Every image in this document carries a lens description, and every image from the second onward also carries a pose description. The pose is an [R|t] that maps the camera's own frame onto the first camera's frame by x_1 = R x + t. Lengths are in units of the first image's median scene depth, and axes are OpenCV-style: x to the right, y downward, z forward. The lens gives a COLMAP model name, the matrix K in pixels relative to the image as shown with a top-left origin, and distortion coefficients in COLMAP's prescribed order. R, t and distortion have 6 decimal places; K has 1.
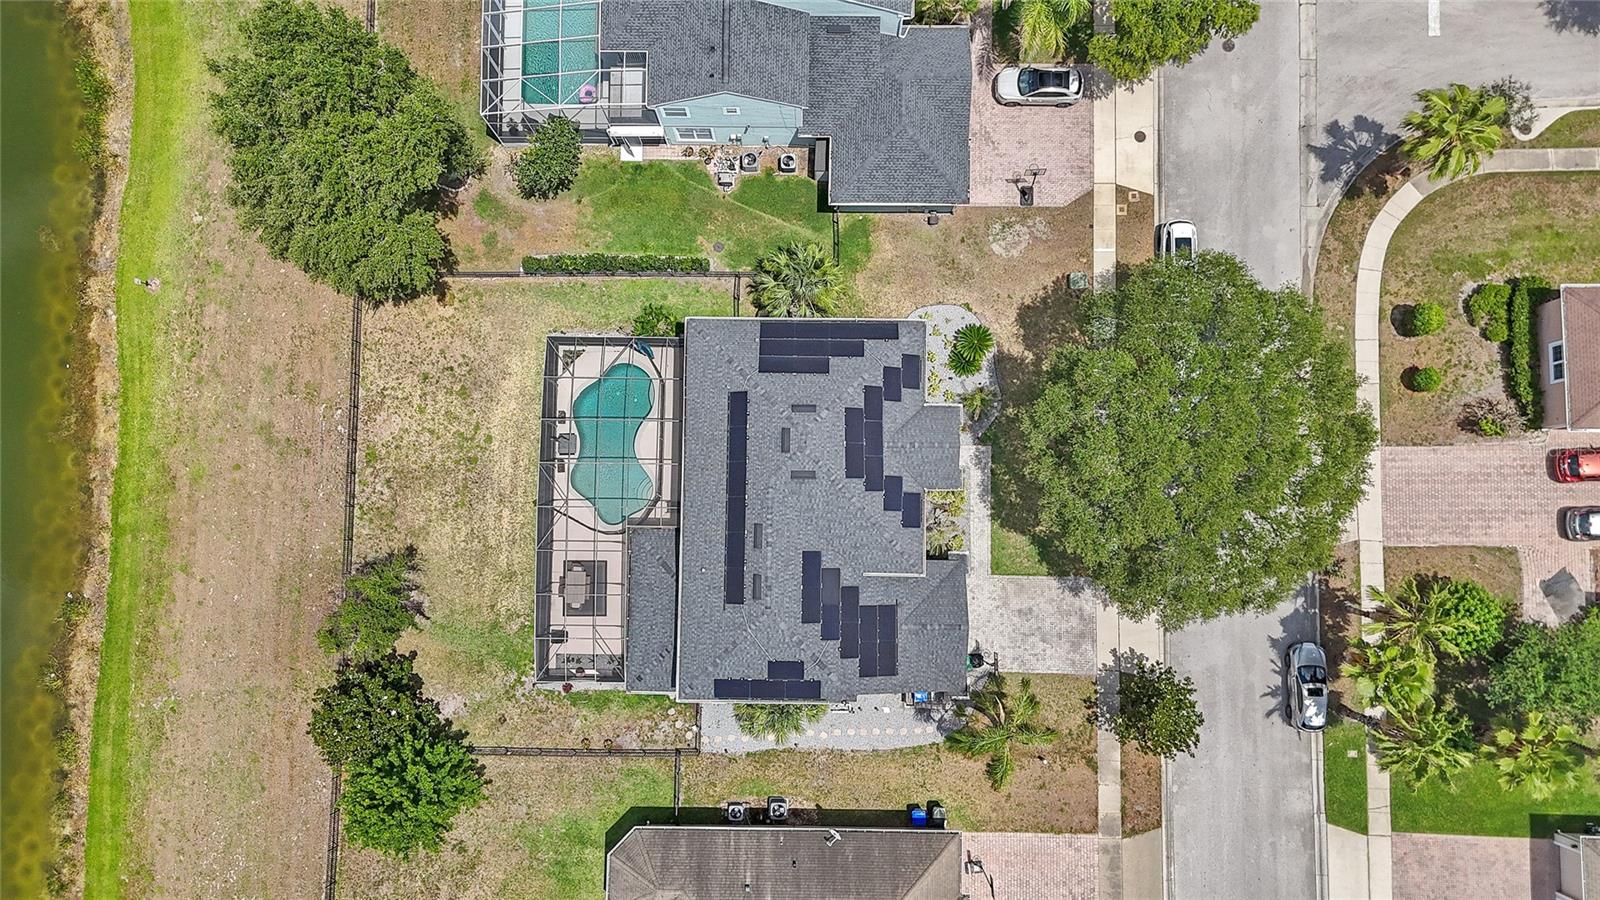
lens RADIAL K [[1182.1, 0, 800.0], [0, 1182.1, 450.0], [0, 0, 1]] dist [0.090594, -0.094373]
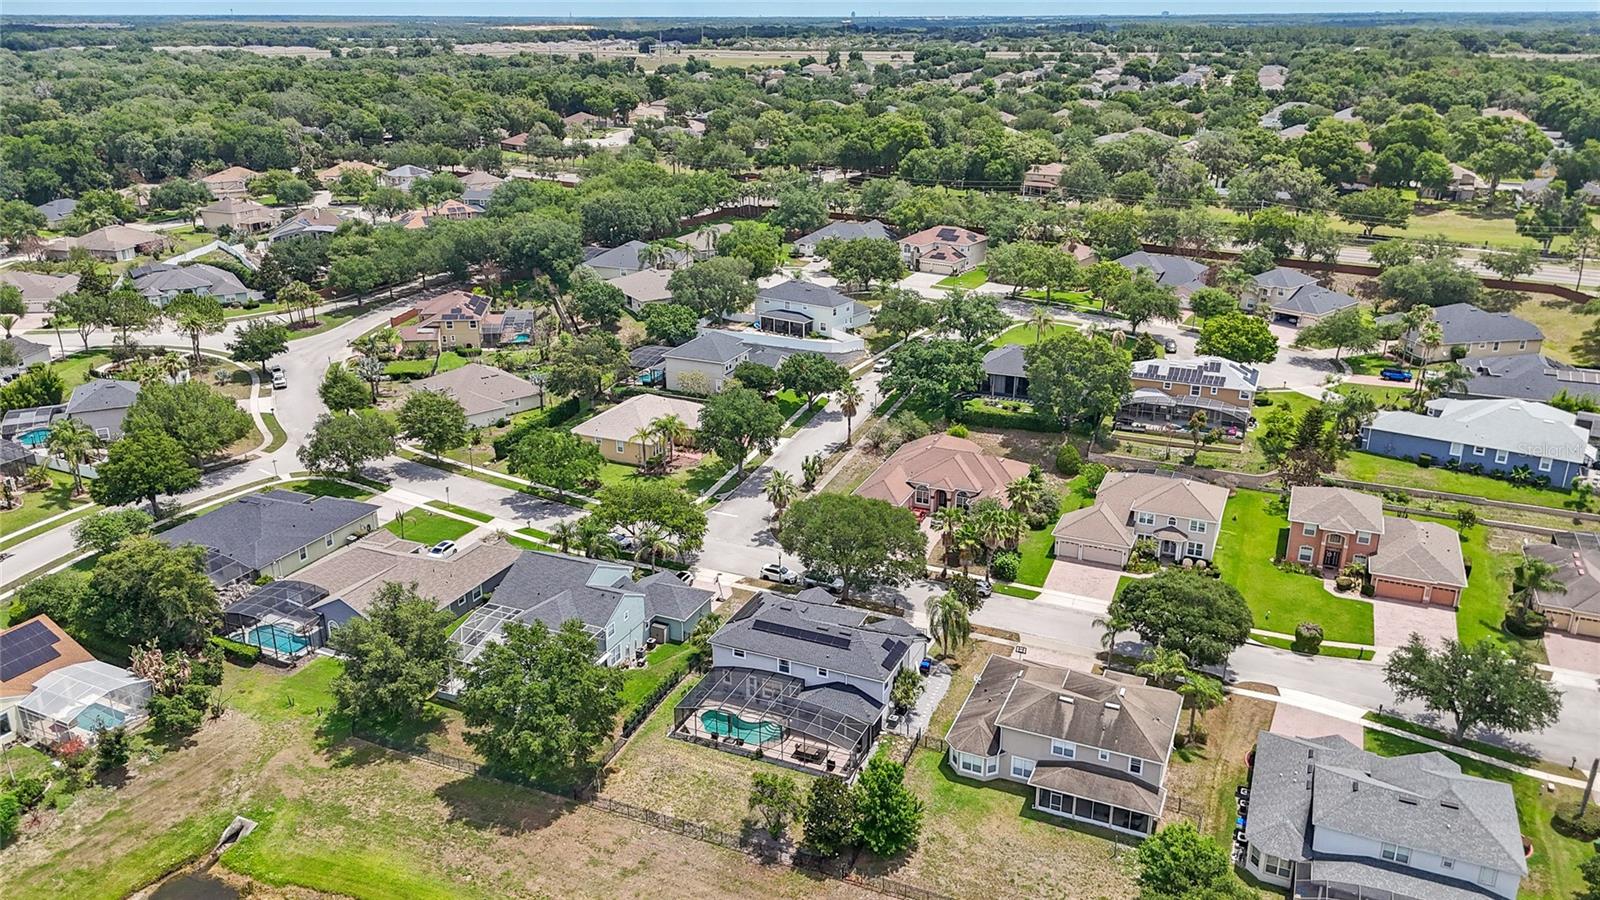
lens RADIAL K [[1182.1, 0, 800.0], [0, 1182.1, 450.0], [0, 0, 1]] dist [0.090594, -0.094373]
pose [[0.393314, -0.308392, 0.866140, -1.538692], [0.916022, 0.212173, -0.340421, 0.594237], [-0.078788, 0.927296, 0.365945, -0.036508]]
